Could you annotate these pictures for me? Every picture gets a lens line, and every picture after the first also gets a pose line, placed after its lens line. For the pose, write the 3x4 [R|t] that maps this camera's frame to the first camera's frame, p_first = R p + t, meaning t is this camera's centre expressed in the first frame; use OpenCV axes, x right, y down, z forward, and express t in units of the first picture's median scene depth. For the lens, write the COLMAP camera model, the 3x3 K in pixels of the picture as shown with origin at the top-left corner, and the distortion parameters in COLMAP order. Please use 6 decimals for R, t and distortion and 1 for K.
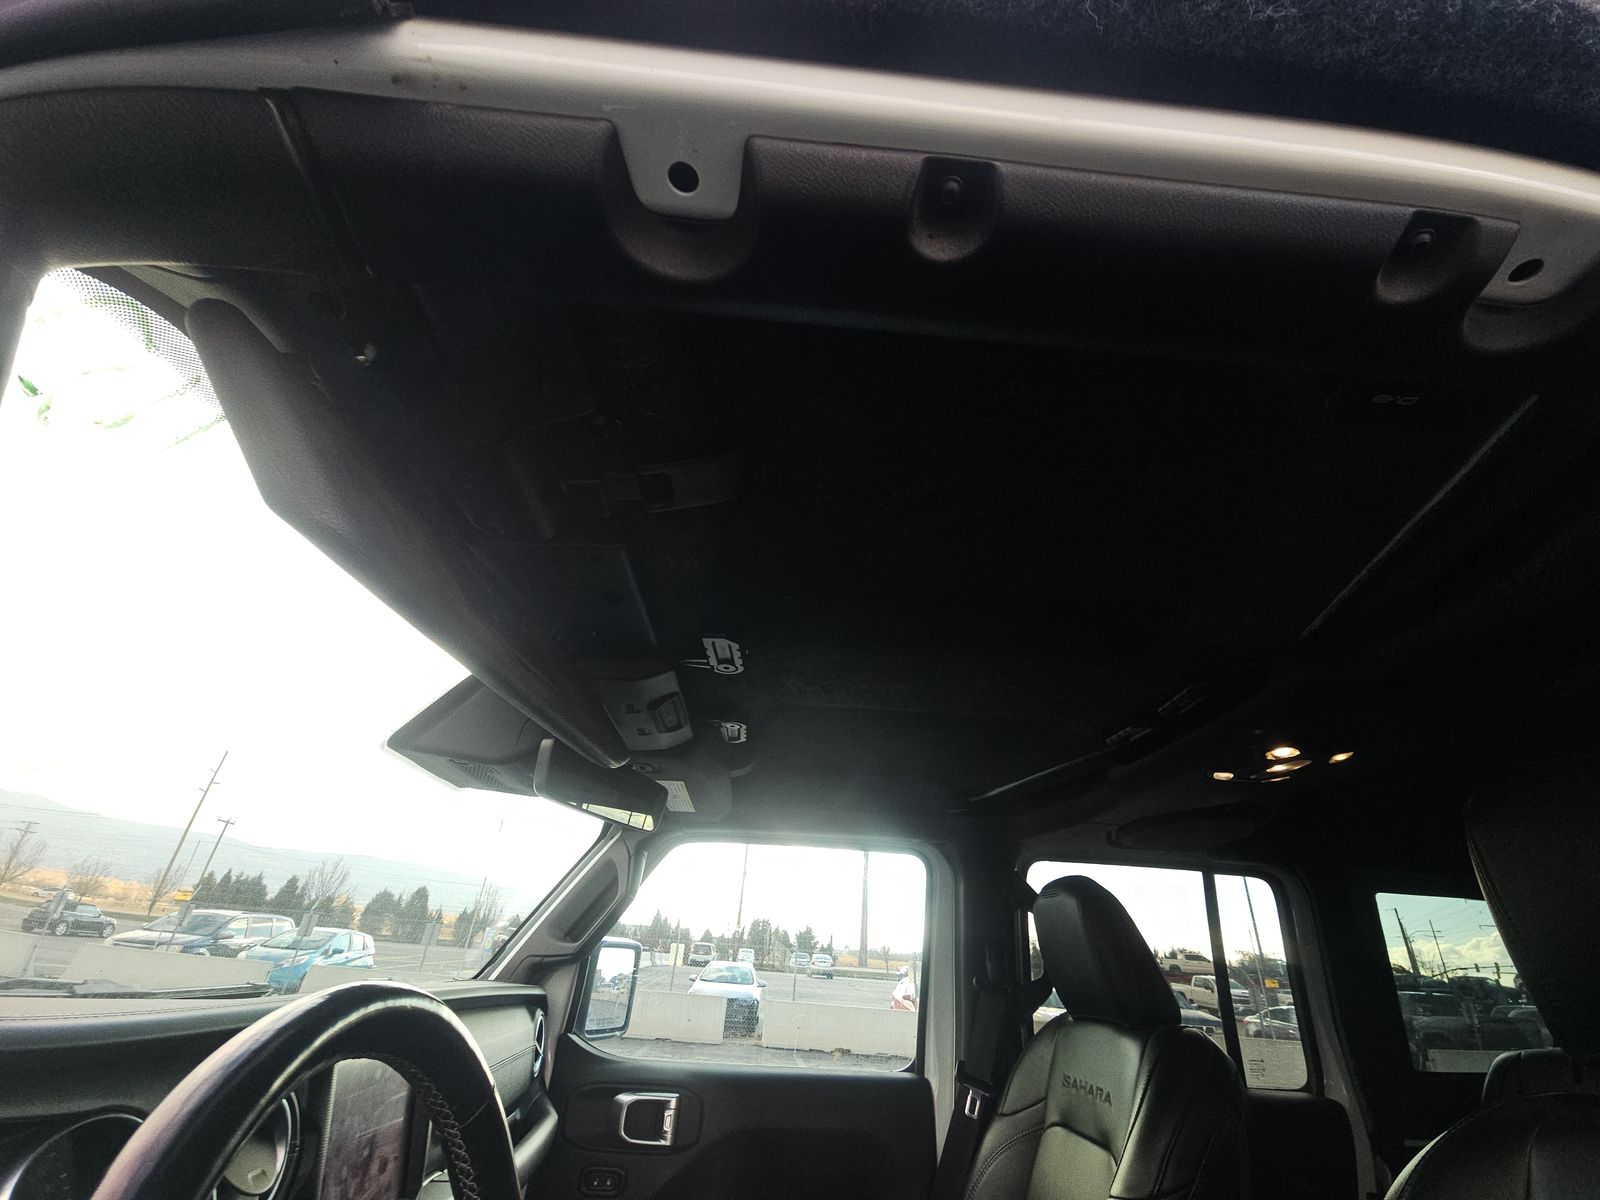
lens RADIAL K [[651.5, 0, 817.3], [0, 651.5, 603.8], [0, 0, 1]] dist [0.010282, -0.012709]
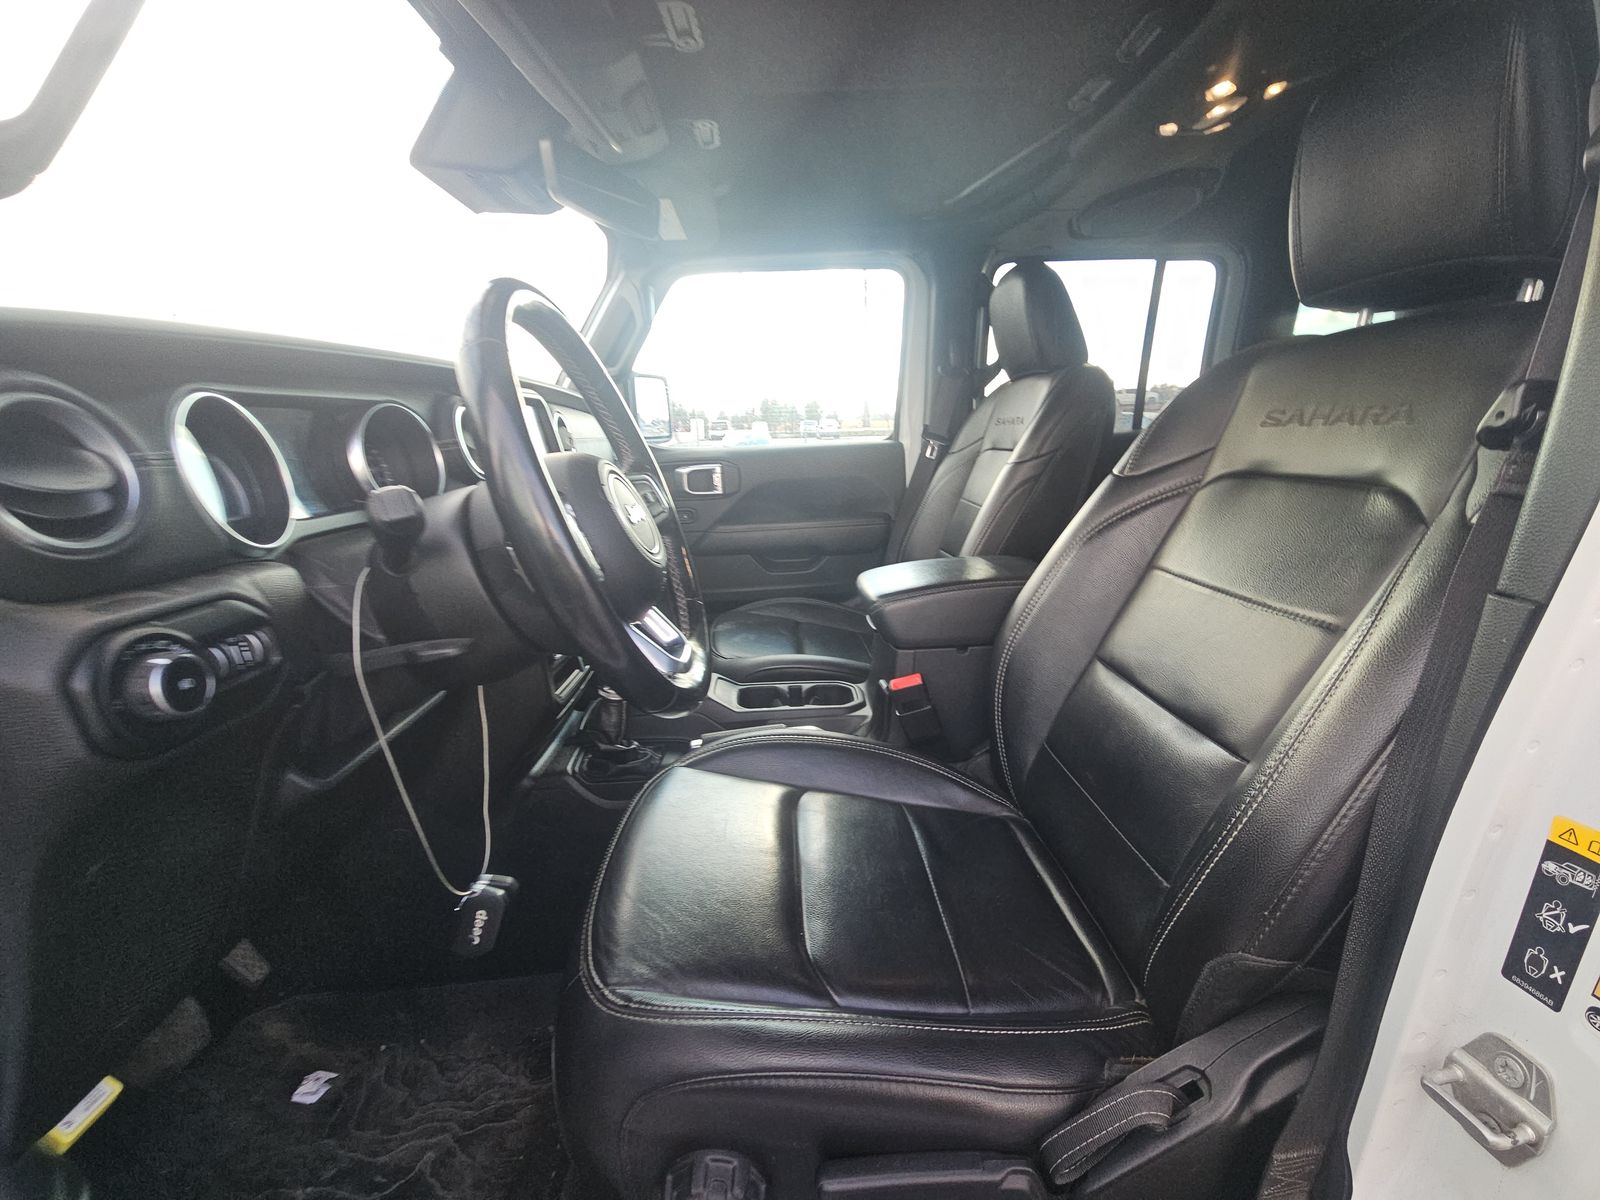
lens RADIAL K [[650.7, 0, 816.7], [0, 650.7, 609.8], [0, 0, 1]] dist [0.001121, 0.000245]
pose [[0.995719, -0.084962, -0.036413, 0.015837], [0.086228, 0.711803, 0.697066, 0.023505], [-0.033305, -0.697221, 0.716082, -0.225990]]
